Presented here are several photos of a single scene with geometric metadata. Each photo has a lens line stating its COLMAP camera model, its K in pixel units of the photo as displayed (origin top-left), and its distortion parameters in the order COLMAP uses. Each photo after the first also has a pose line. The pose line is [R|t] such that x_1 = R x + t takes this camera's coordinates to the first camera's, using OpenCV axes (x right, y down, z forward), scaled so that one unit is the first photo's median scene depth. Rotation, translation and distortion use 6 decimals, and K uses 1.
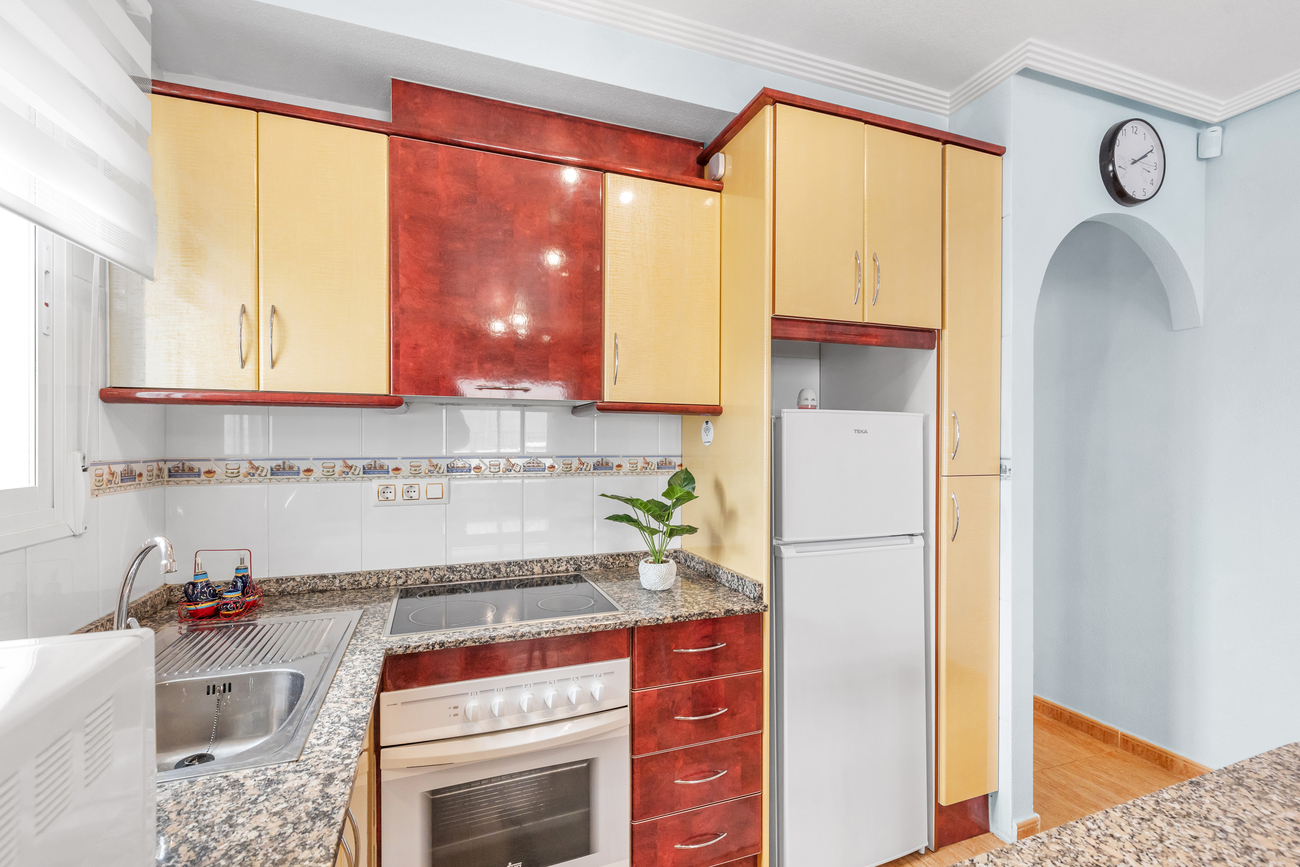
lens RADIAL K [[584.2, 0, 650.1], [0, 584.2, 444.4], [0, 0, 1]] dist [0.001620, -0.000016]
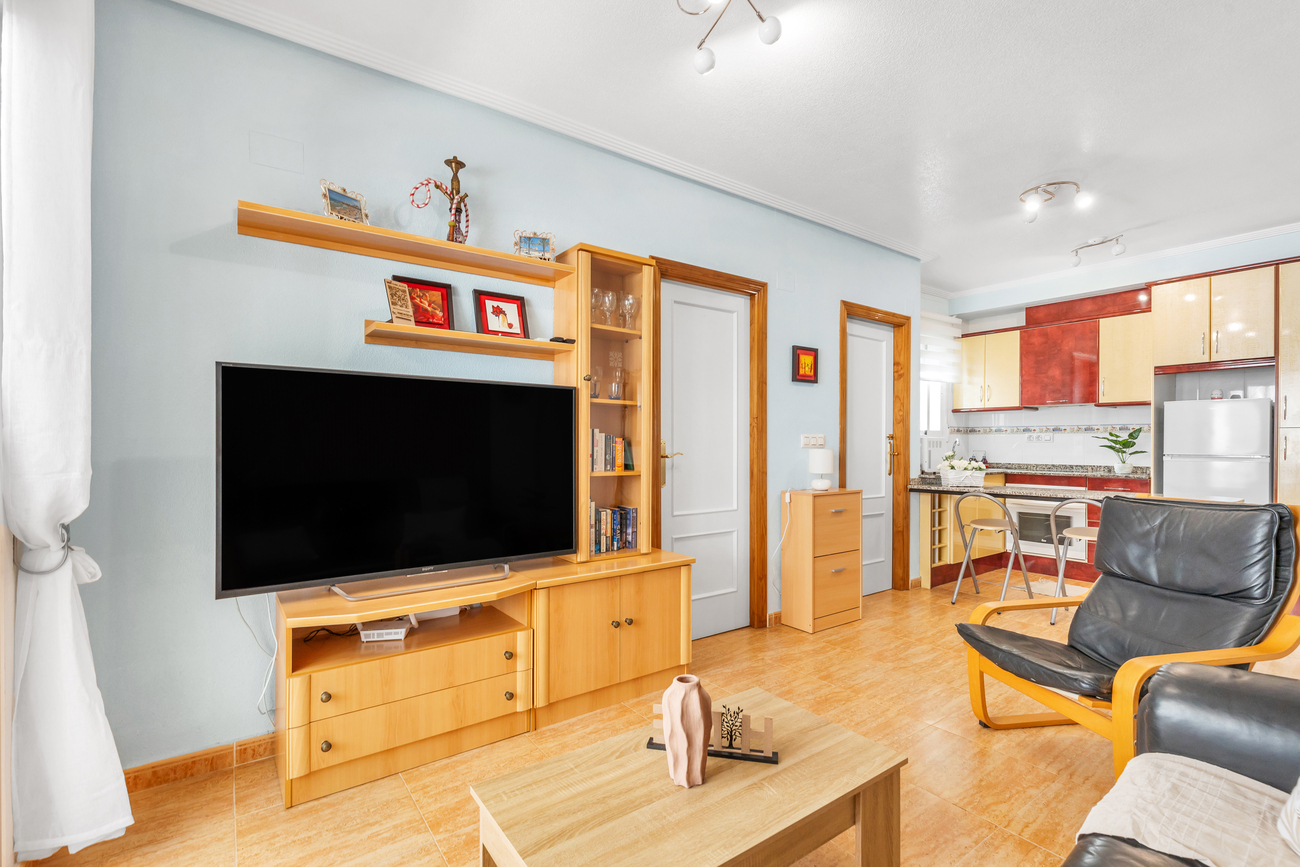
lens RADIAL K [[584.2, 0, 650.1], [0, 584.2, 444.4], [0, 0, 1]] dist [0.001620, -0.000016]
pose [[0.268157, 0.001448, -0.963374, 2.061960], [-0.005034, 0.999987, 0.000101, 0.134989], [0.963362, 0.004823, 0.268161, -1.813142]]
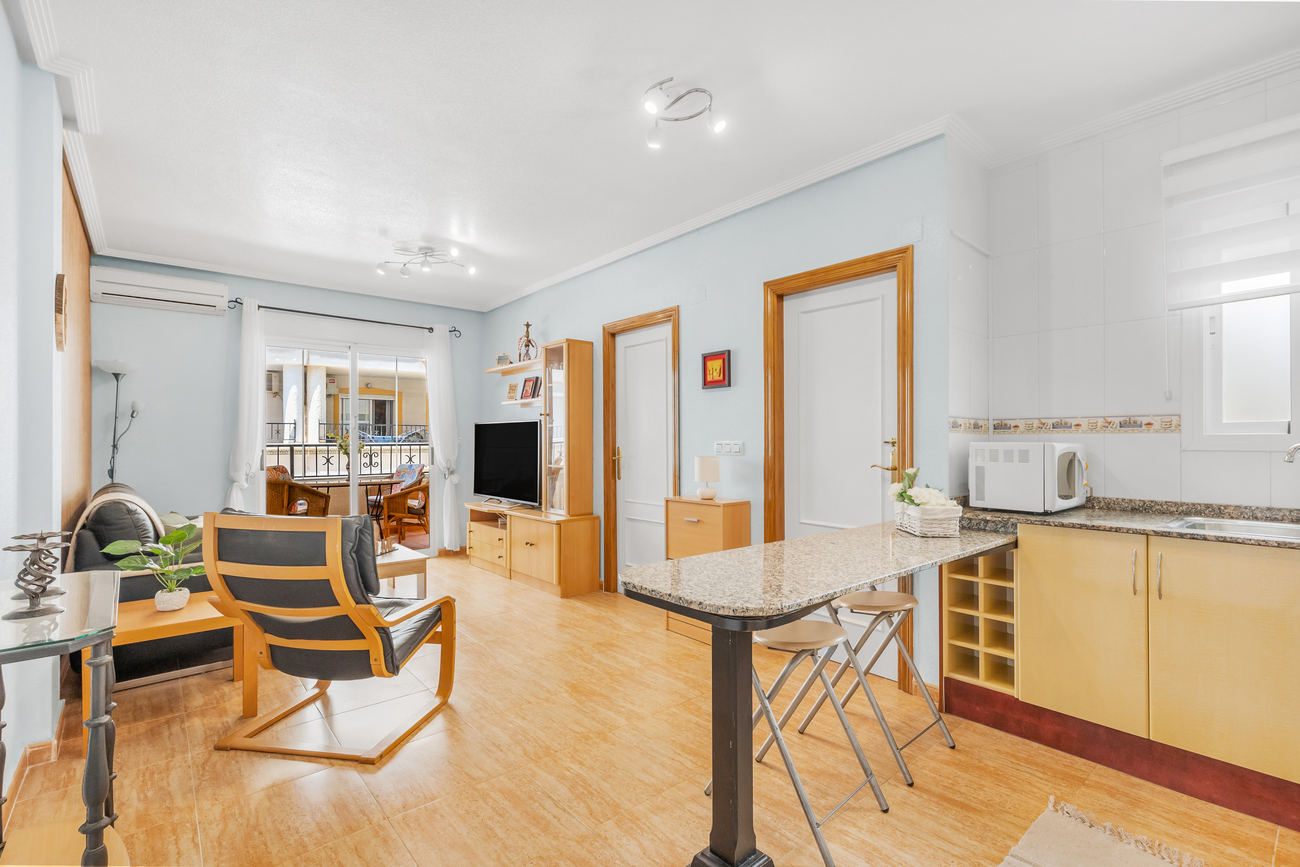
lens RADIAL K [[584.2, 0, 650.1], [0, 584.2, 444.4], [0, 0, 1]] dist [0.001620, -0.000016]
pose [[-0.937443, -0.001410, -0.348135, 1.069013], [-0.003451, 0.999980, 0.005243, 0.094533], [0.348121, 0.006116, -0.937430, 1.269548]]
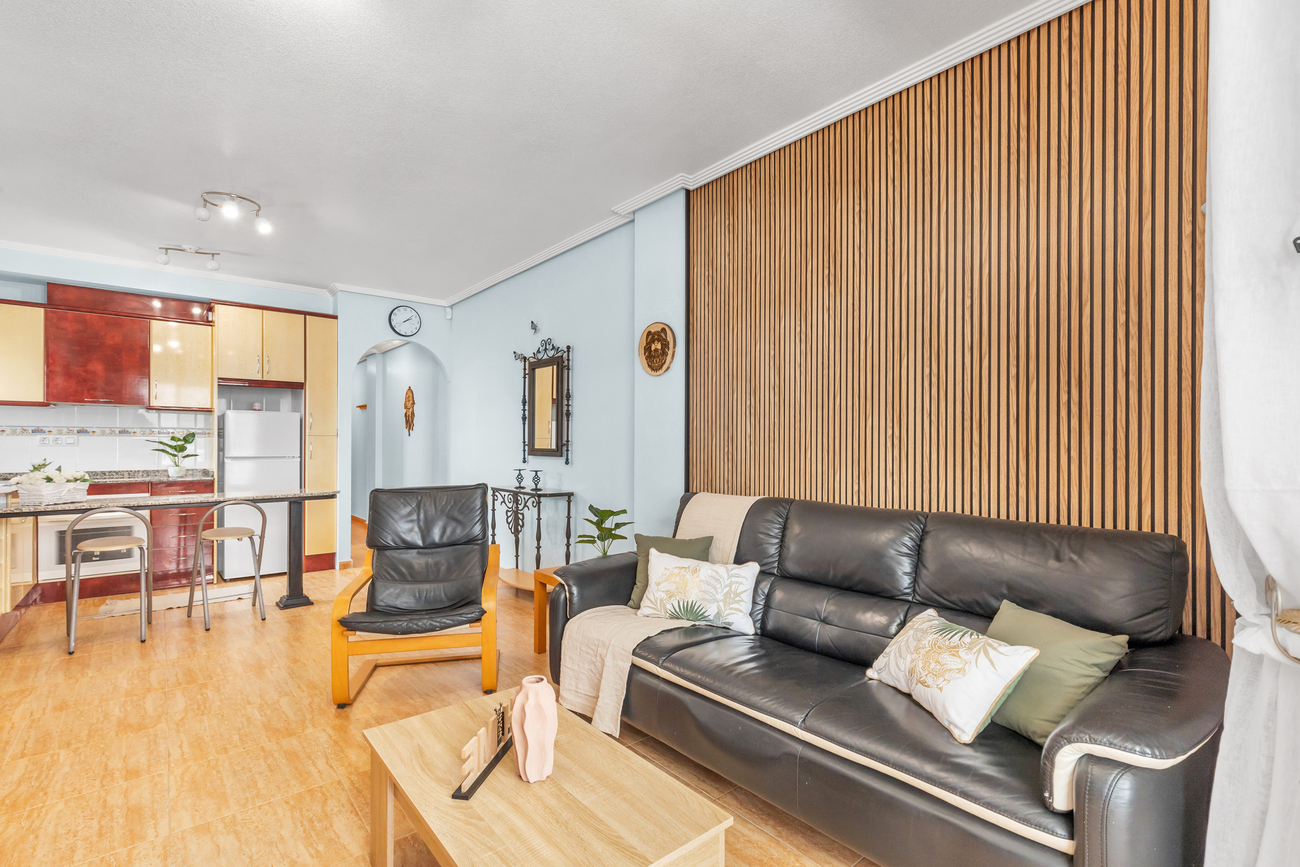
lens RADIAL K [[592.0, 0, 651.5], [0, 592.0, 443.5], [0, 0, 1]] dist [0.002599, 0.000450]
pose [[0.941015, 0.001715, 0.338359, 1.195303], [0.001154, 0.999965, -0.008278, 0.126928], [-0.338362, 0.008180, 0.940981, -2.391111]]
